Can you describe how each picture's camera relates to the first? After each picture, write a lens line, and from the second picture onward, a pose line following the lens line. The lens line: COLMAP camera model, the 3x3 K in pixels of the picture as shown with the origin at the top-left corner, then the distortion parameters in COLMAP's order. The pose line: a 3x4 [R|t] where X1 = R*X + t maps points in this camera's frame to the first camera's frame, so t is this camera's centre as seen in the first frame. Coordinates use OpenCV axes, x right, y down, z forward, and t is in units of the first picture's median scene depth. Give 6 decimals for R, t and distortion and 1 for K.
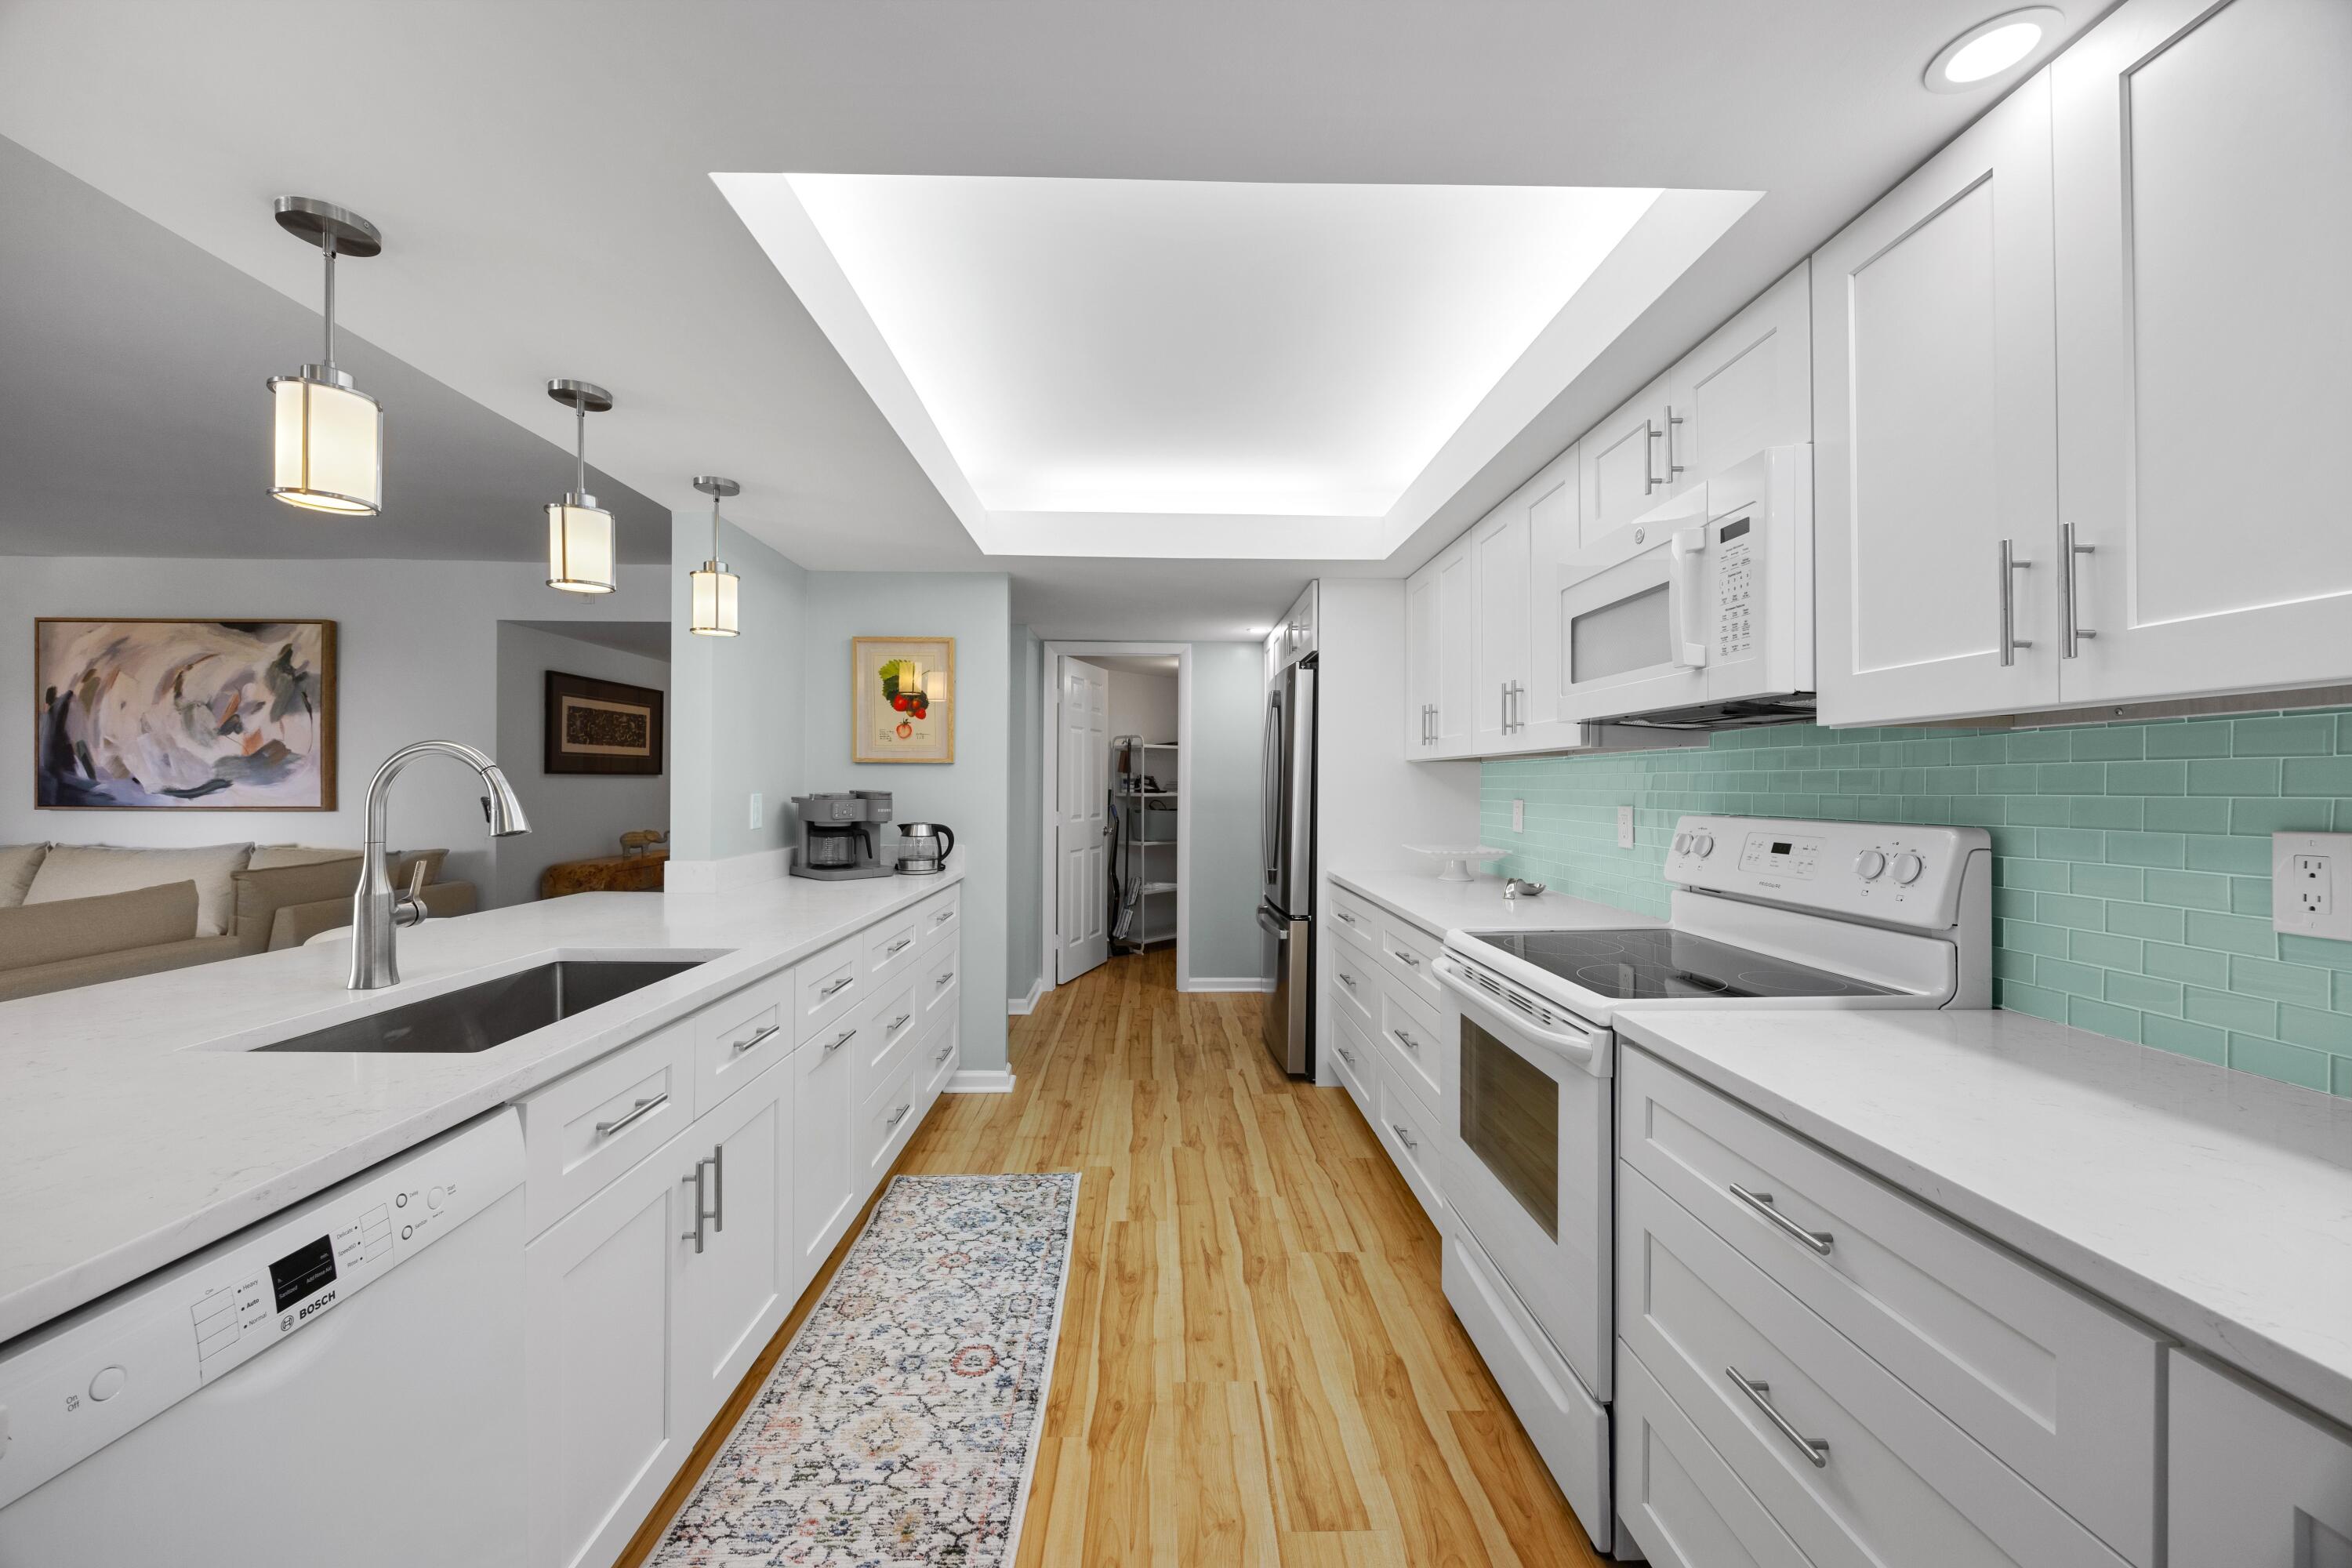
lens RADIAL K [[885.6, 0, 1176.0], [0, 885.6, 784.0], [0, 0, 1]] dist [-0.003049, -0.000514]
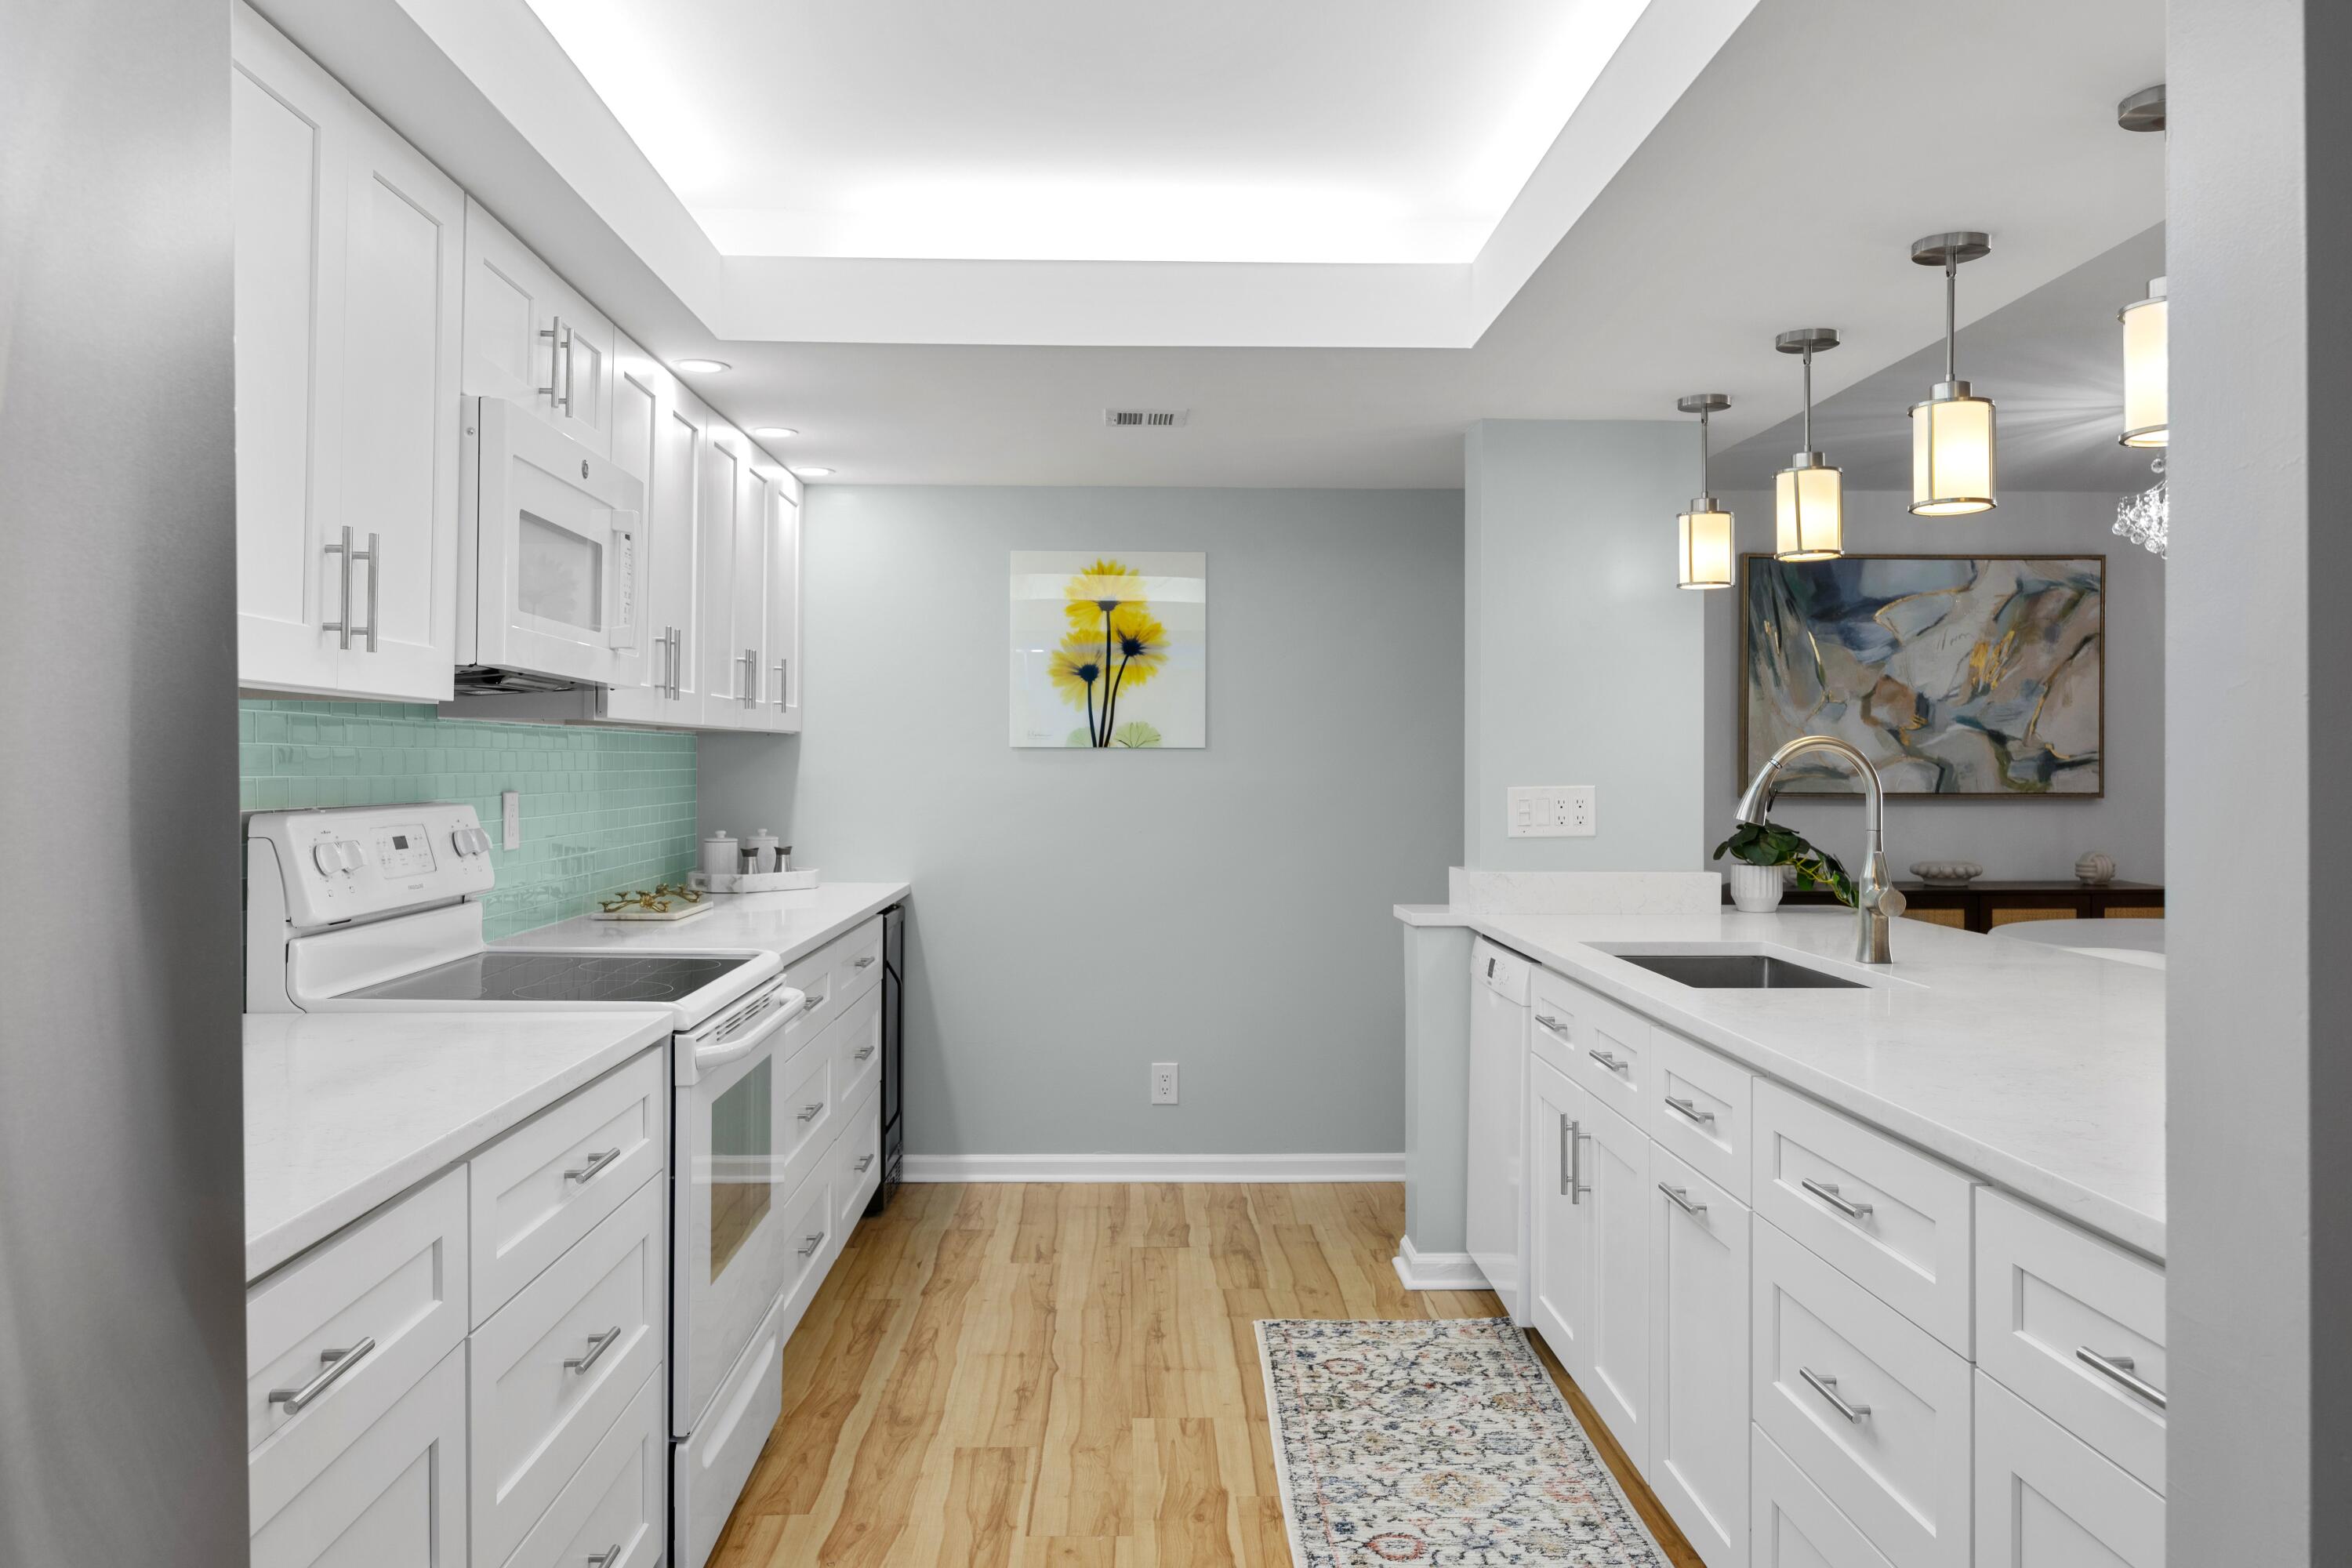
lens RADIAL K [[1747.4, 0, 1176.0], [0, 1747.4, 784.0], [0, 0, 1]] dist [-0.004400, -0.003563]
pose [[-0.999956, -0.009002, -0.002594, -0.012597], [-0.009025, 0.999921, 0.008790, -0.001227], [0.002515, 0.008813, -0.999958, 1.013255]]
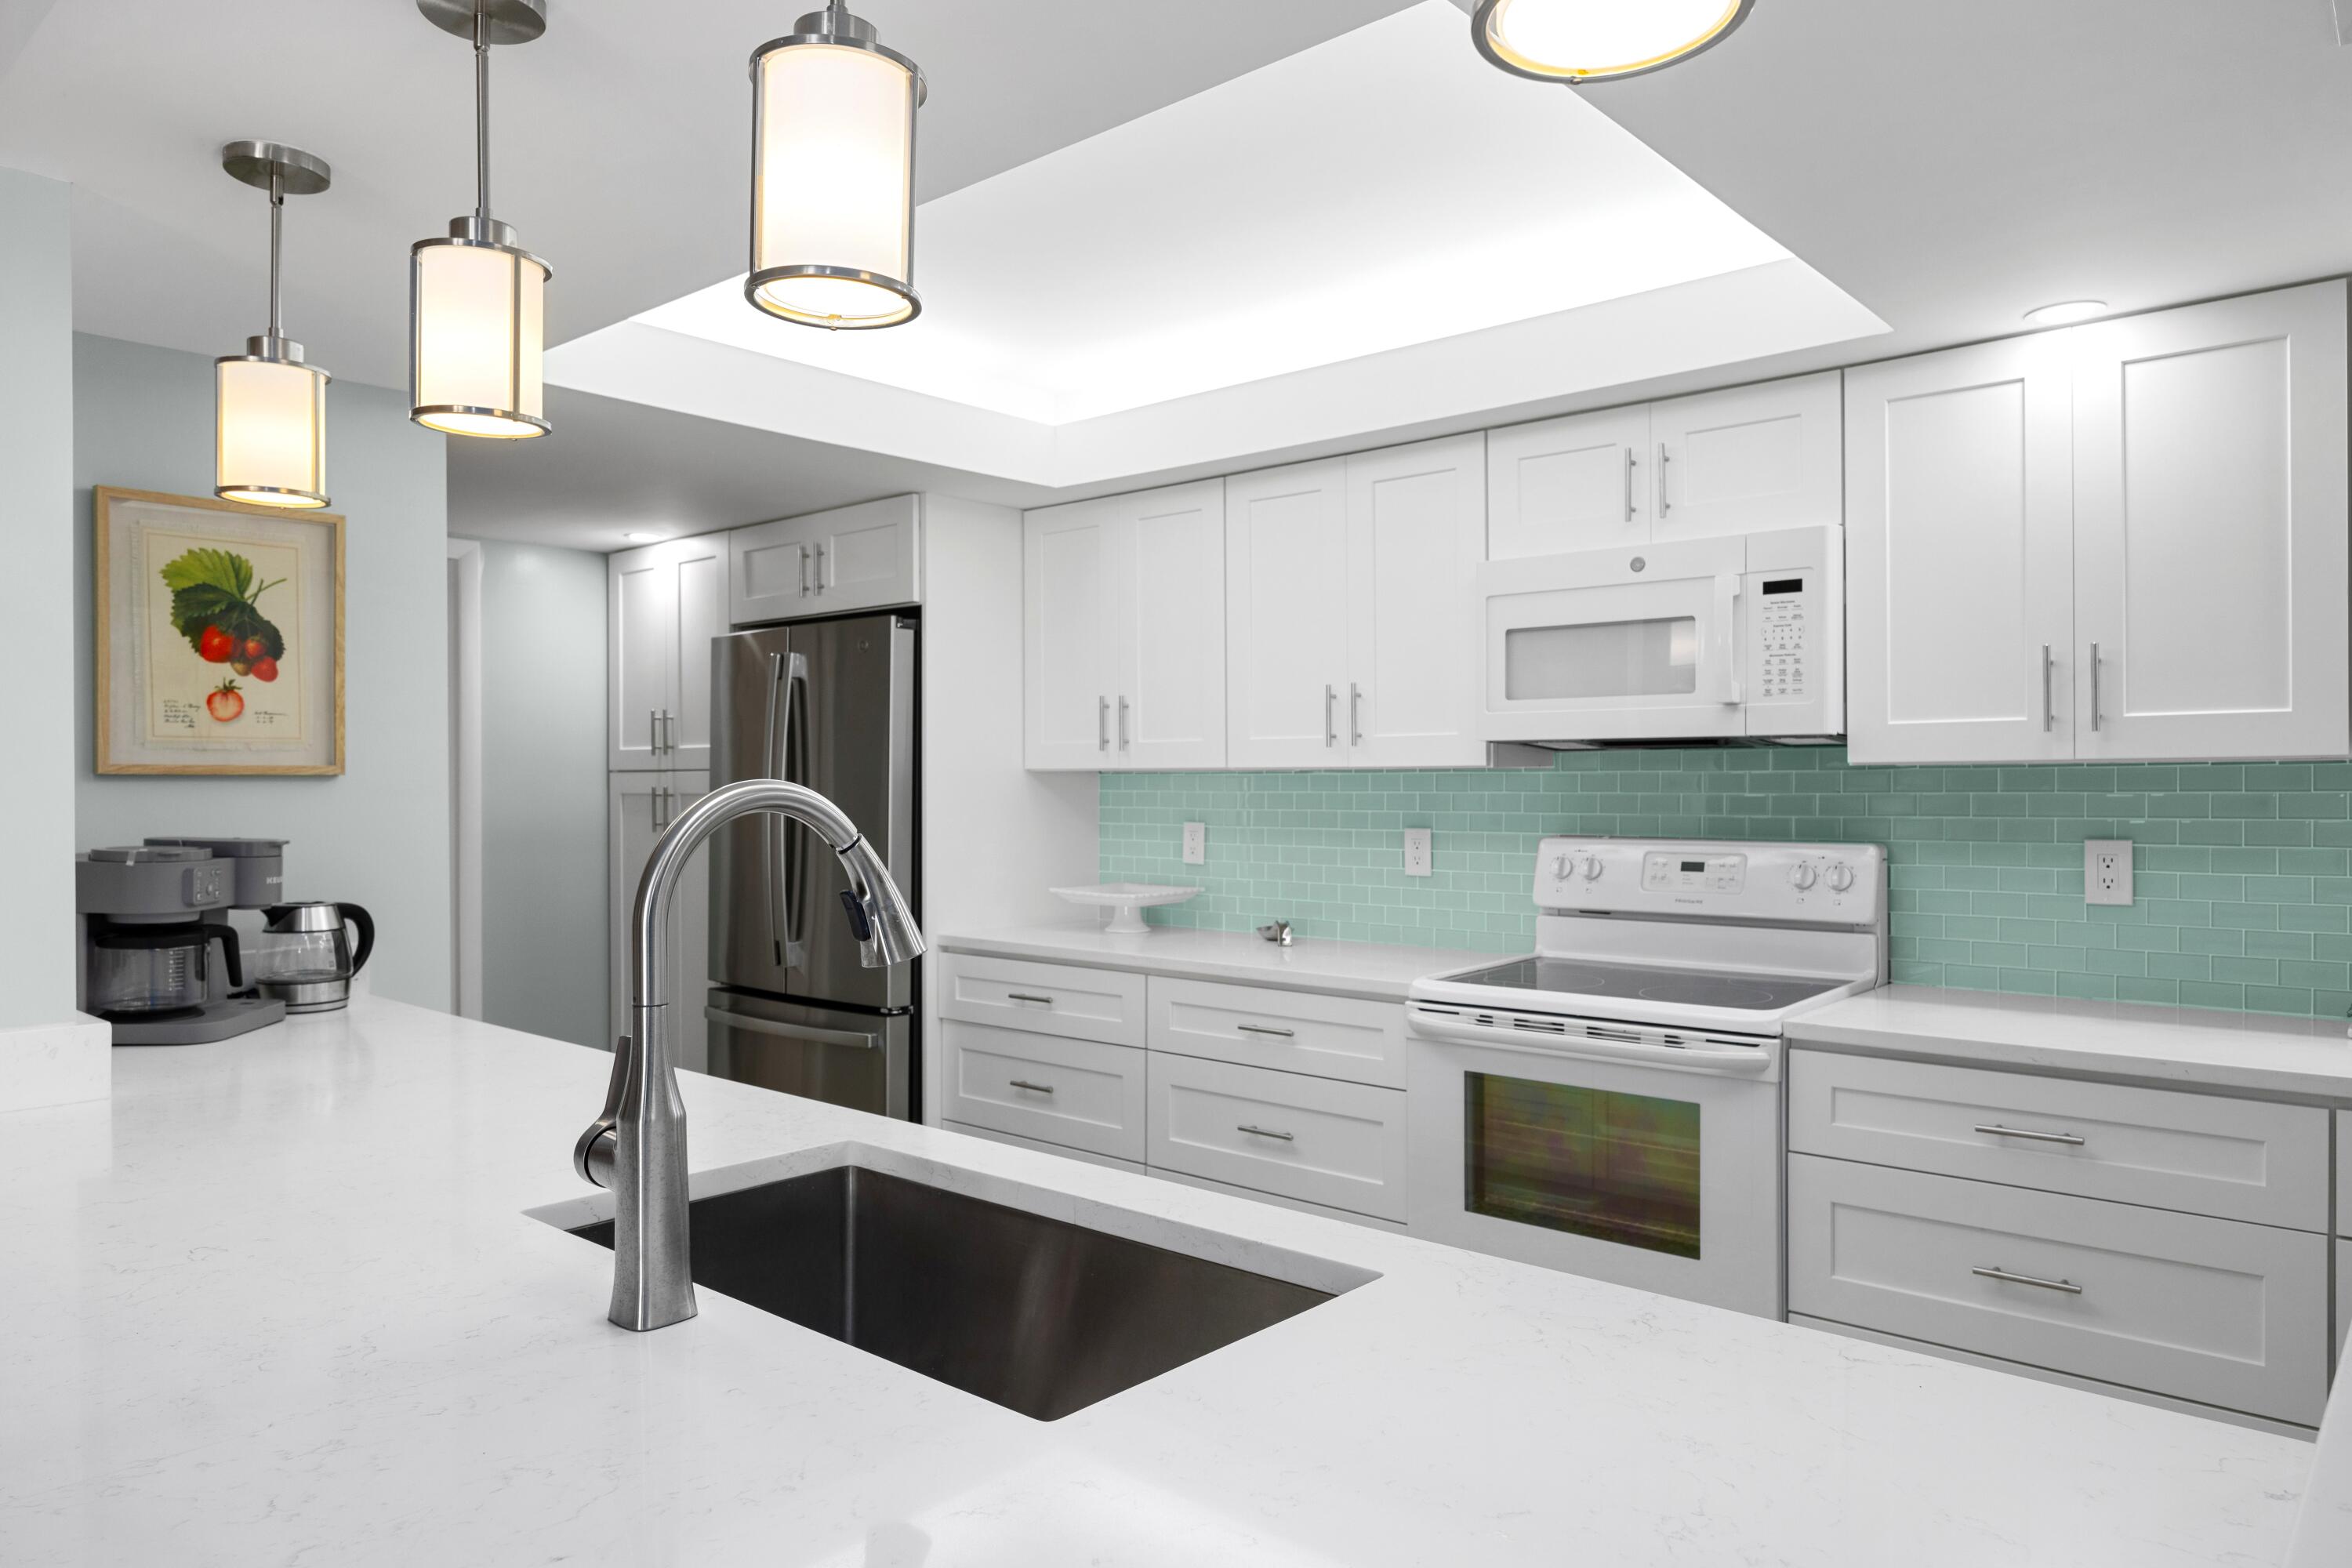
lens RADIAL K [[1493.1, 0, 1165.8], [0, 1493.1, 784.9], [0, 0, 1]] dist [-0.003154, -0.001085]
pose [[0.684678, -0.006818, 0.728814, -0.416186], [0.005422, 0.999976, 0.004261, -0.014772], [-0.728826, 0.001035, 0.684699, 0.086071]]
